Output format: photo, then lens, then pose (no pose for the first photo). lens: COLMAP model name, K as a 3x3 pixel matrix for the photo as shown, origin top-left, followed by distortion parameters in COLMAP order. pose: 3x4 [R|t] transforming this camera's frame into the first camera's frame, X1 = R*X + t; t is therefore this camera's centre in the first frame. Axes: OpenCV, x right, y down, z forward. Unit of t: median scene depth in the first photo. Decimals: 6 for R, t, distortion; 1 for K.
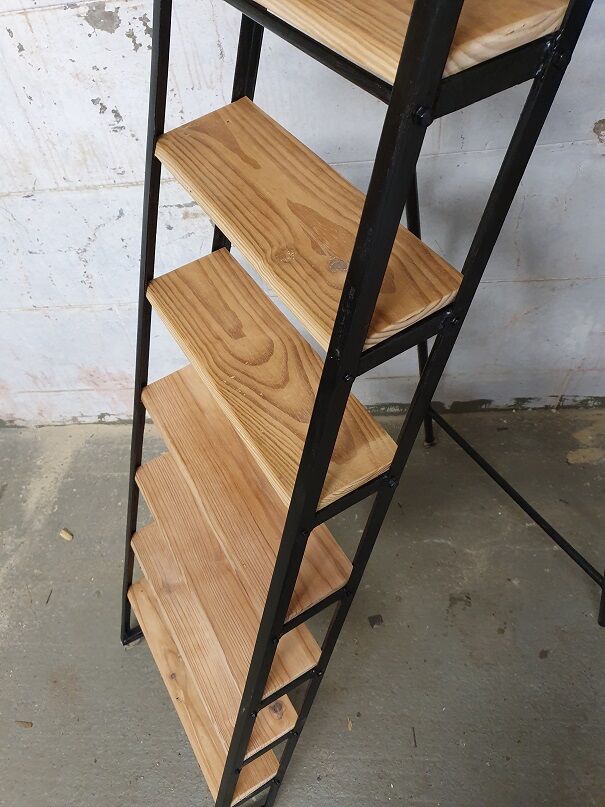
lens RADIAL K [[635.9, 0, 298.5], [0, 635.9, 406.1], [0, 0, 1]] dist [-0.006308, 0.010700]
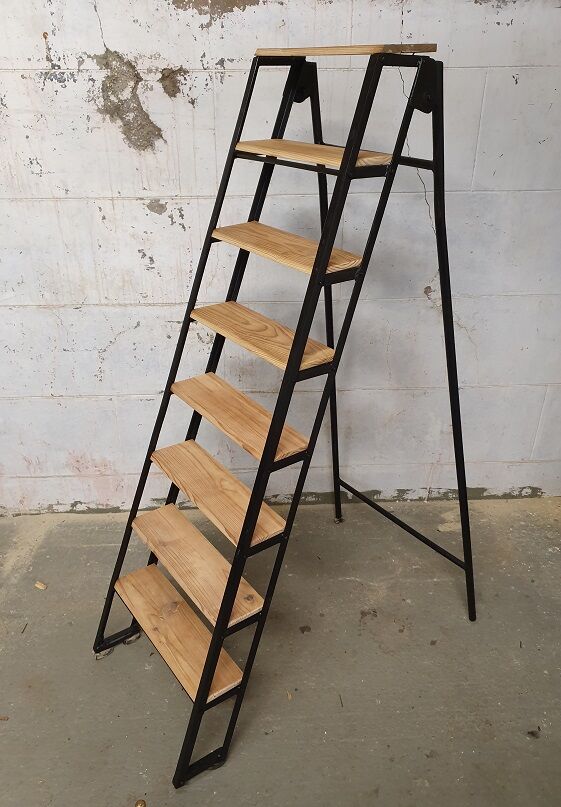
lens RADIAL K [[633.0, 0, 302.3], [0, 633.0, 404.0], [0, 0, 1]] dist [-0.001874, 0.007355]
pose [[0.984067, 0.054218, 0.169329, -0.121001], [0.021412, 0.909300, -0.415590, 0.449113], [-0.176503, 0.412594, 0.893652, -0.306873]]
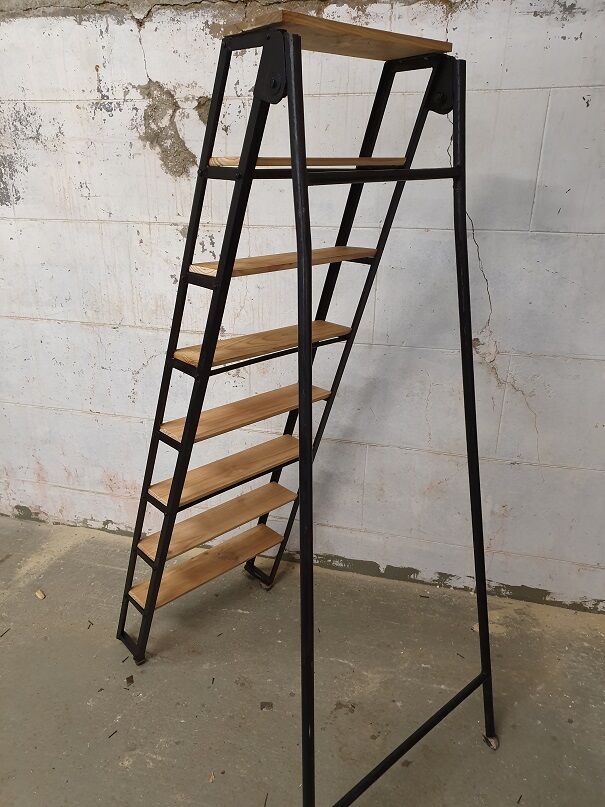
lens RADIAL K [[635.9, 0, 305.3], [0, 635.9, 404.0], [0, 0, 1]] dist [-0.006308, 0.010700]
pose [[0.972917, 0.189082, -0.132971, 0.233188], [-0.229848, 0.852447, -0.469578, 0.389959], [0.024562, 0.487424, 0.872820, -0.220872]]
